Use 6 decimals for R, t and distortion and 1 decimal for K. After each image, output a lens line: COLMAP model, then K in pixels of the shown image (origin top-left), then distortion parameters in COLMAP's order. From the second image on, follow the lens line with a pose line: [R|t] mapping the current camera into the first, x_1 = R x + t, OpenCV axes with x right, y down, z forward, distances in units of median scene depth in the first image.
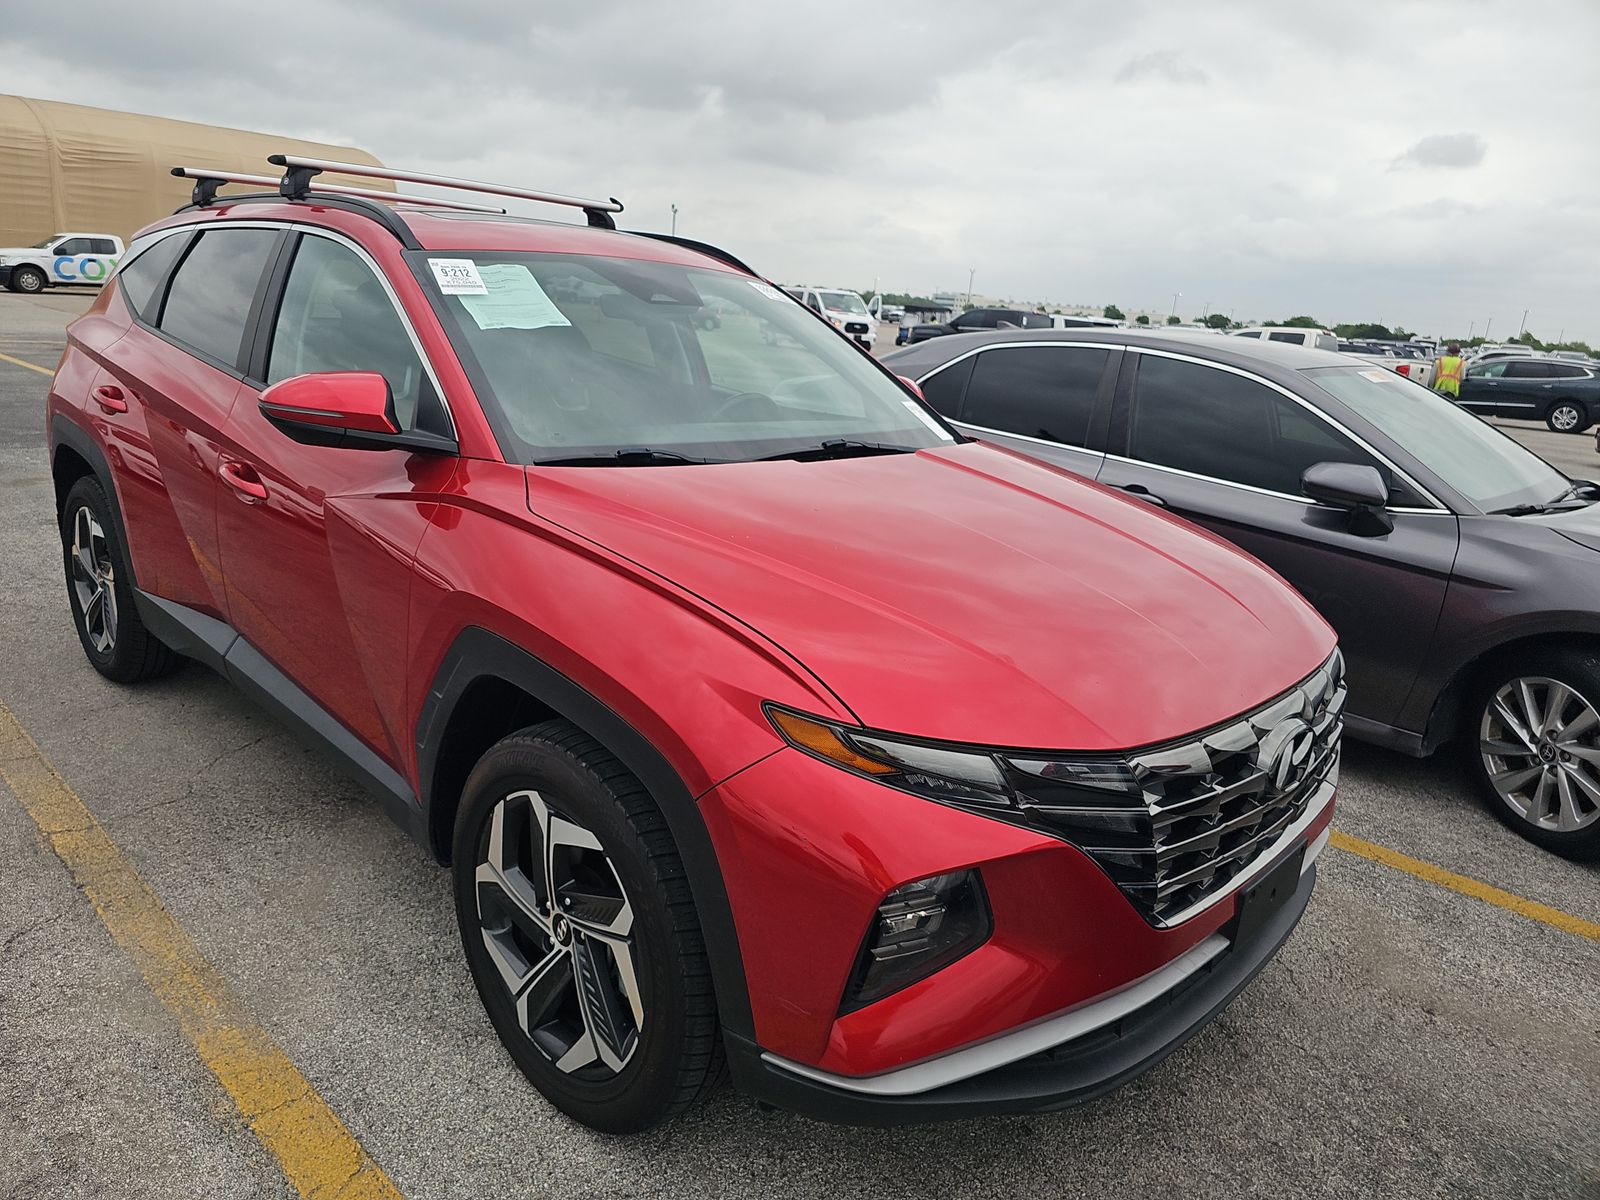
lens RADIAL K [[1078.0, 0, 792.3], [0, 1078.0, 602.5], [0, 0, 1]] dist [0.020035, -0.023974]
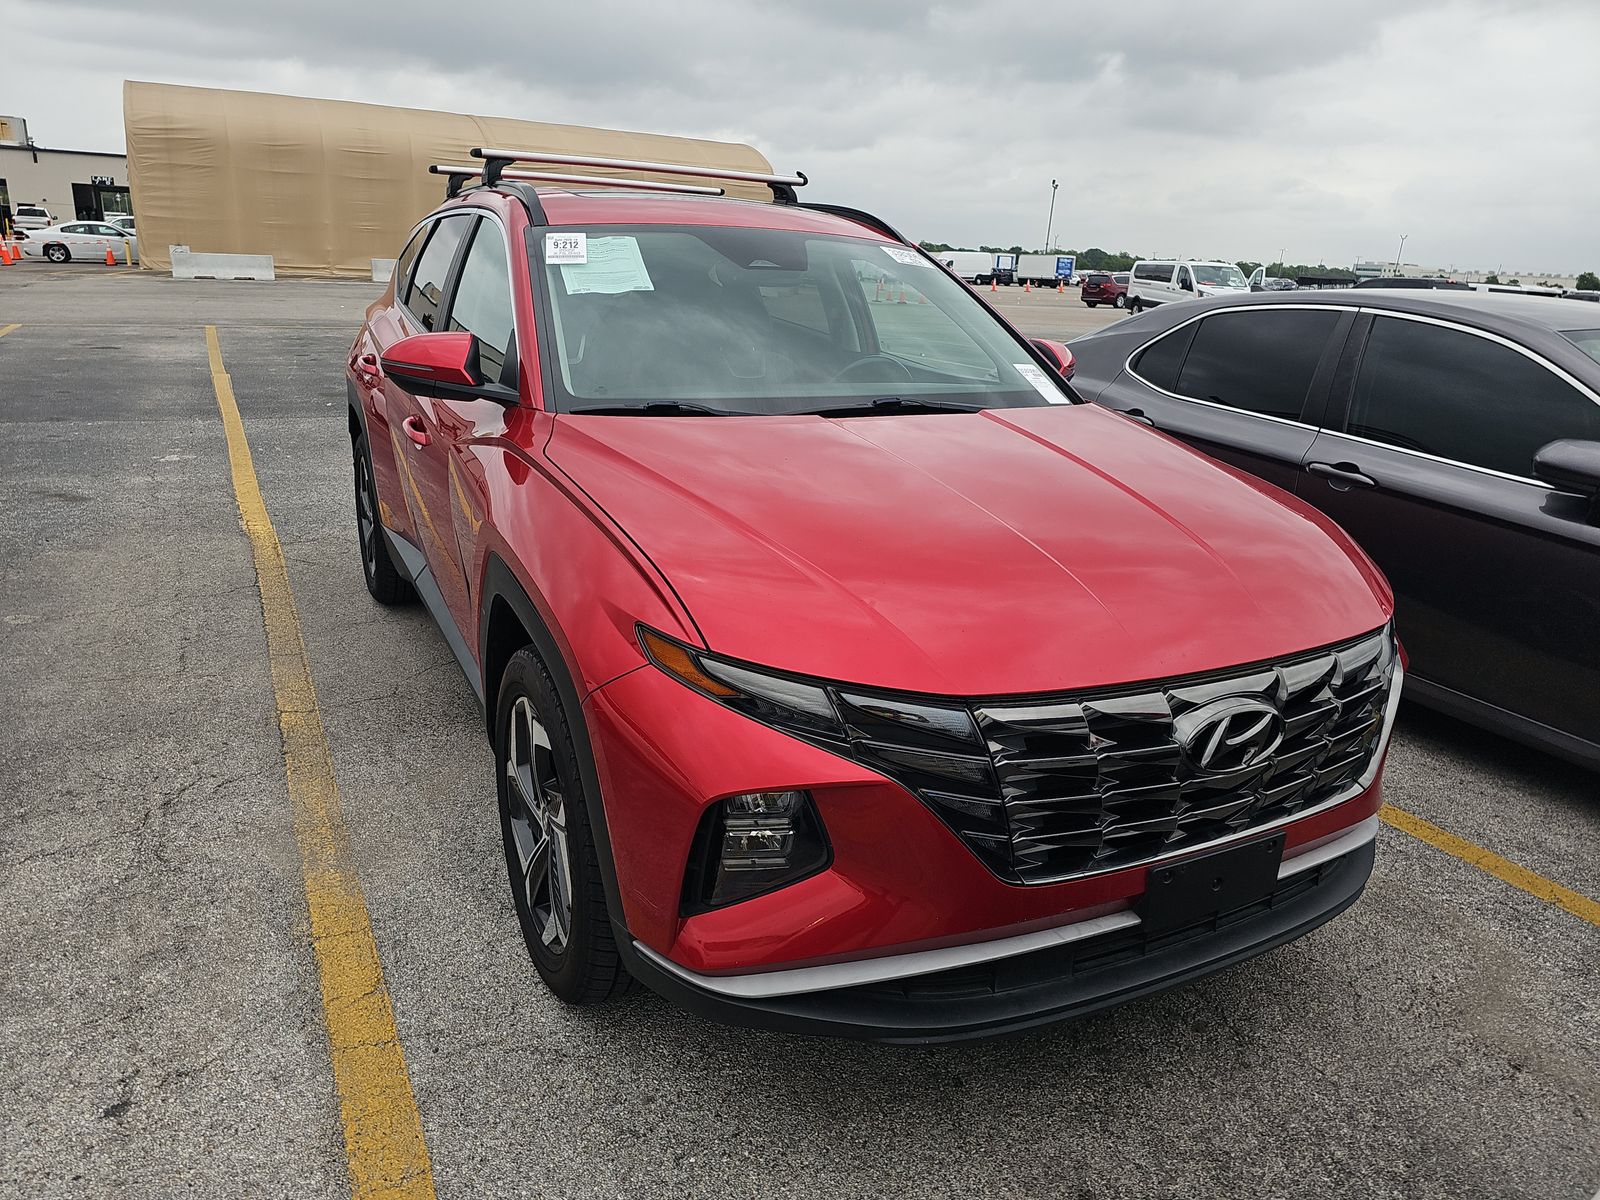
lens RADIAL K [[1072.0, 0, 800.5], [0, 1072.0, 623.0], [0, 0, 1]] dist [0.037716, -0.049025]
pose [[0.947620, 0.073088, -0.310927, 0.308026], [-0.062586, 0.997085, 0.043633, 0.022713], [0.313209, -0.021888, 0.949432, 0.008304]]
